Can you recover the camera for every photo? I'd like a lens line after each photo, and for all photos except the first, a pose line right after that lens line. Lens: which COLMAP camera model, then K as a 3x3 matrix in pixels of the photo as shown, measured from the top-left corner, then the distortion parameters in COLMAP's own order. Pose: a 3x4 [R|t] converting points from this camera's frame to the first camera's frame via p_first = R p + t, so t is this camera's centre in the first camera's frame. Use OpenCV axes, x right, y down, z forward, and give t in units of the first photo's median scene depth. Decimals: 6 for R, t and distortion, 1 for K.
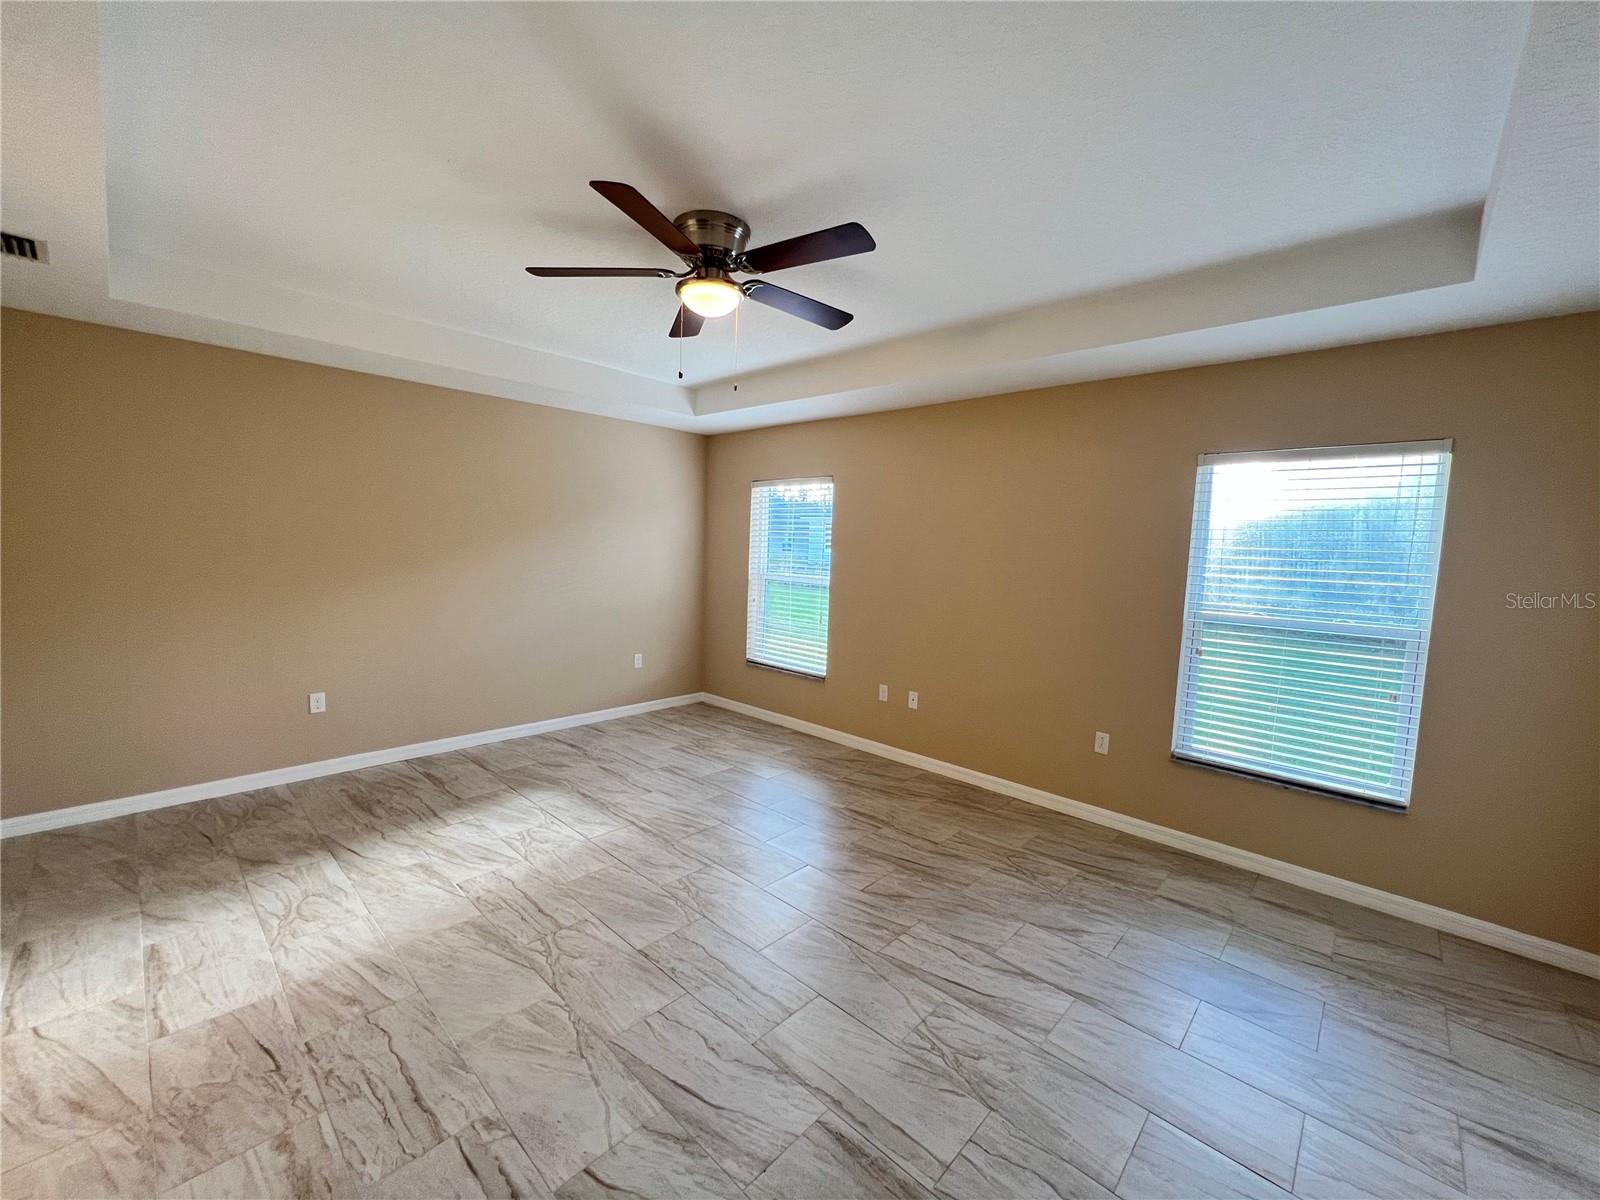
lens RADIAL K [[639.9, 0, 799.0], [0, 639.9, 596.4], [0, 0, 1]] dist [-0.000952, 0.000331]
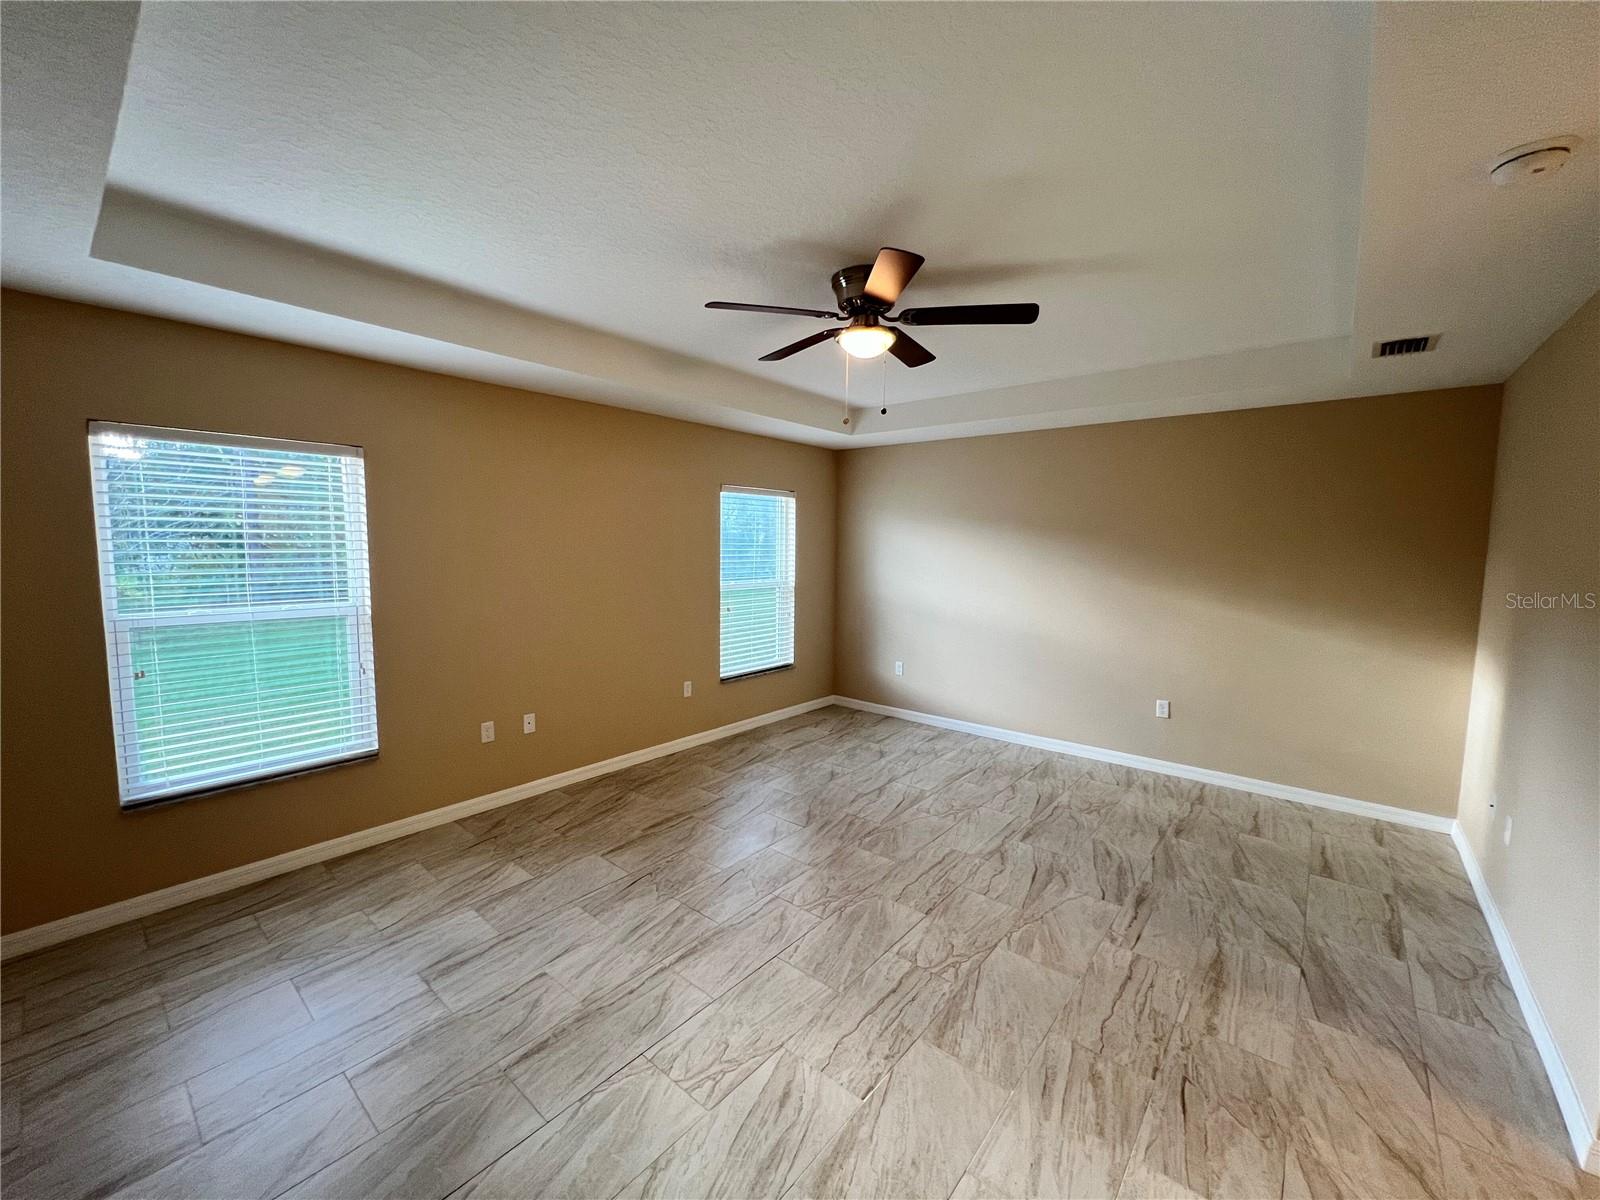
lens RADIAL K [[639.9, 0, 800.8], [0, 639.9, 595.2], [0, 0, 1]] dist [-0.000952, 0.000331]
pose [[-0.058703, -0.118145, 0.991260, -0.881947], [0.068132, 0.990183, 0.122052, -0.121062], [-0.995948, 0.074701, -0.050077, 0.826716]]
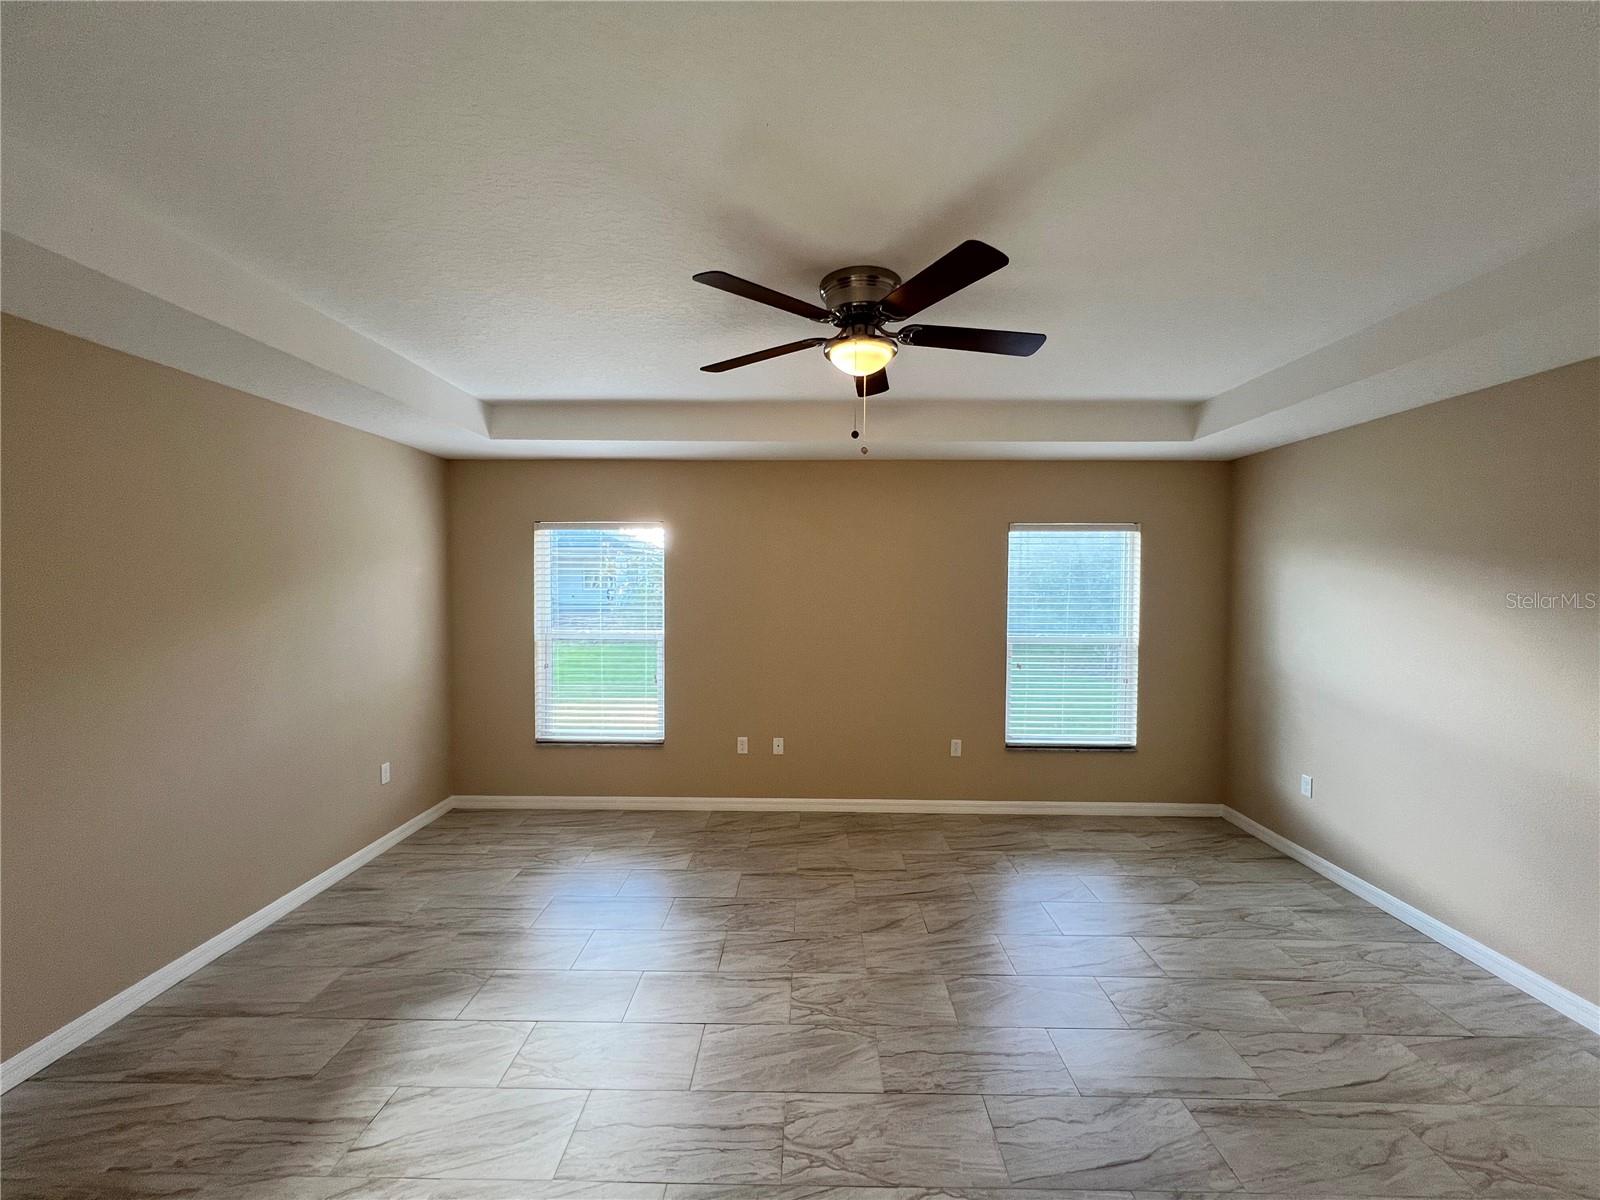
lens RADIAL K [[639.9, 0, 801.1], [0, 639.9, 597.2], [0, 0, 1]] dist [-0.000952, 0.000331]
pose [[0.738626, -0.047736, 0.672423, -0.587255], [0.075308, 0.997089, -0.011938, -0.073964], [-0.669896, 0.059457, 0.740071, 0.264351]]
